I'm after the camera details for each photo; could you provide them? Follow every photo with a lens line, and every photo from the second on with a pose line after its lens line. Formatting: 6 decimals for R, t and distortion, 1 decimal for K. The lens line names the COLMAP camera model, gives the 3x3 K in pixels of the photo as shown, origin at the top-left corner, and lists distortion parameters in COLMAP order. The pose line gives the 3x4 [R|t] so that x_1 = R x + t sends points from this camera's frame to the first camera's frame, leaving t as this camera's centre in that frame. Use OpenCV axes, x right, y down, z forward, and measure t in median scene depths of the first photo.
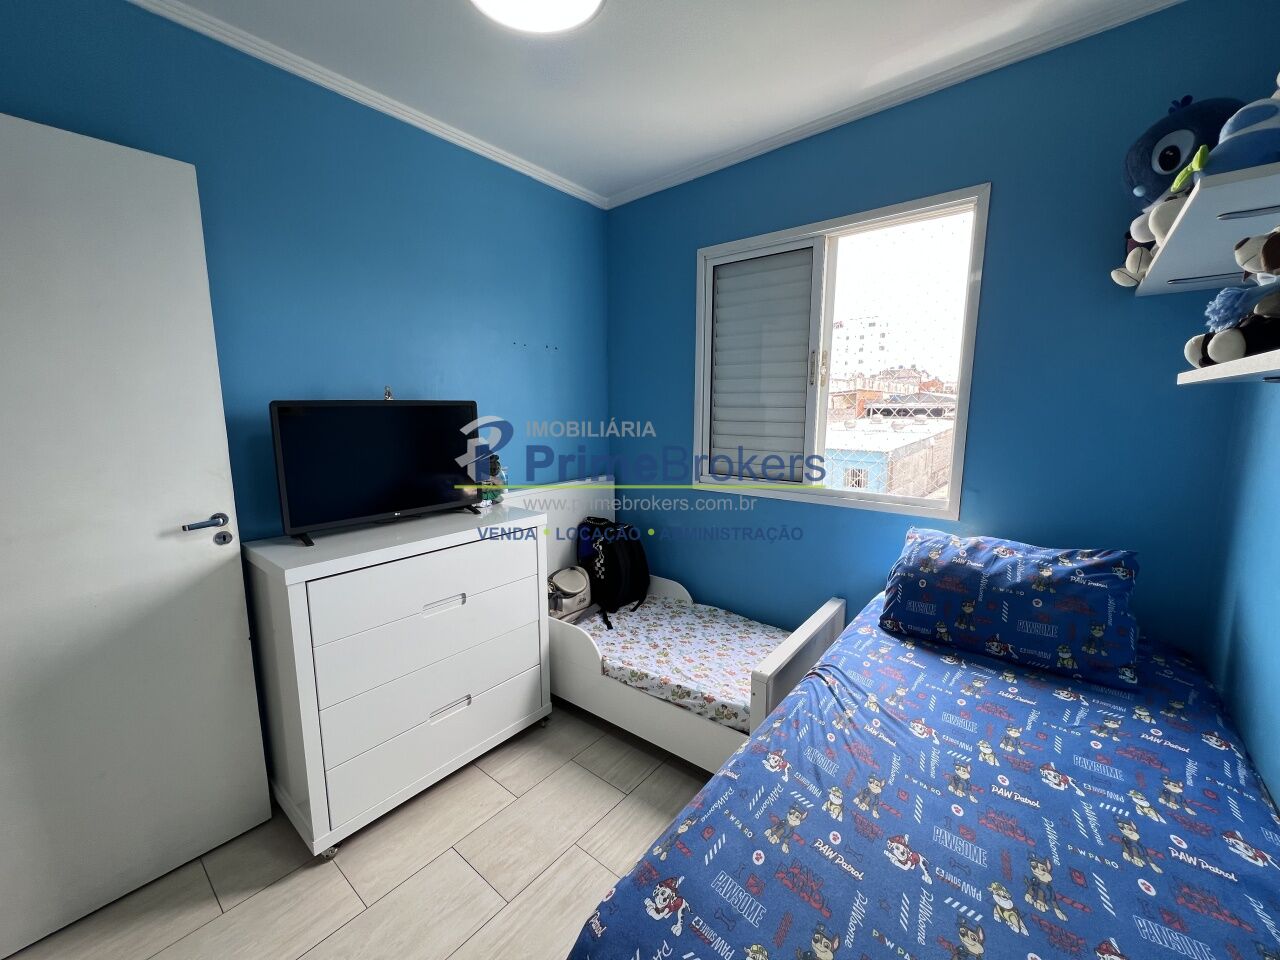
lens RADIAL K [[511.3, 0, 634.1], [0, 511.3, 478.0], [0, 0, 1]] dist [-0.001445, 0.000289]
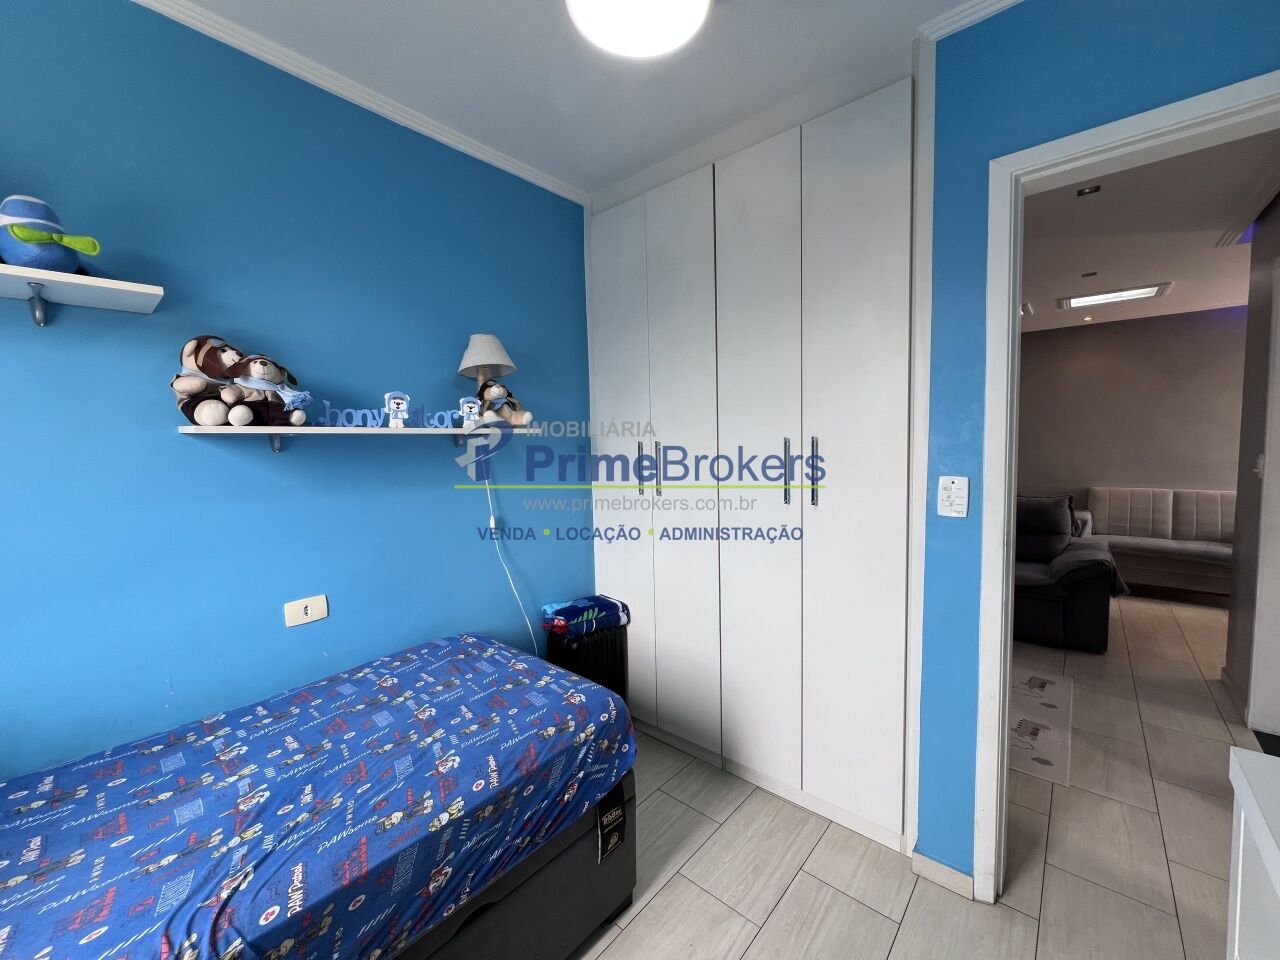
lens RADIAL K [[511.3, 0, 634.1], [0, 511.3, 478.0], [0, 0, 1]] dist [-0.001445, 0.000289]
pose [[-0.999009, 0.023913, 0.037527, -0.104168], [0.031196, 0.977751, 0.207438, -0.149423], [-0.031731, 0.208404, -0.977528, 1.121936]]
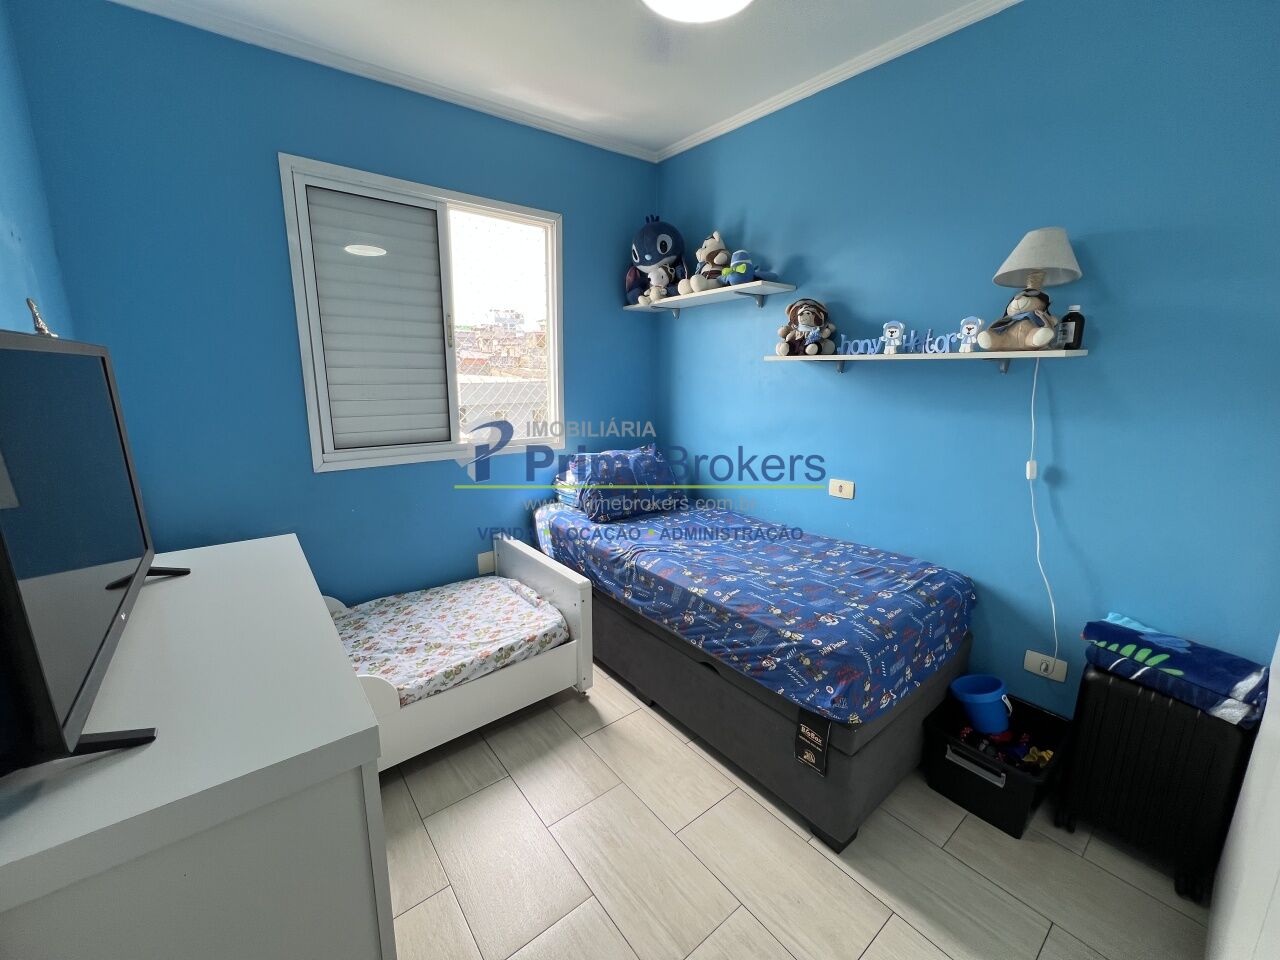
lens RADIAL K [[511.3, 0, 634.1], [0, 511.3, 478.0], [0, 0, 1]] dist [-0.001445, 0.000289]
pose [[0.209995, -0.194712, 0.958118, -0.794366], [0.130301, 0.976800, 0.169950, -0.059723], [-0.968981, 0.089155, 0.230494, 0.513626]]
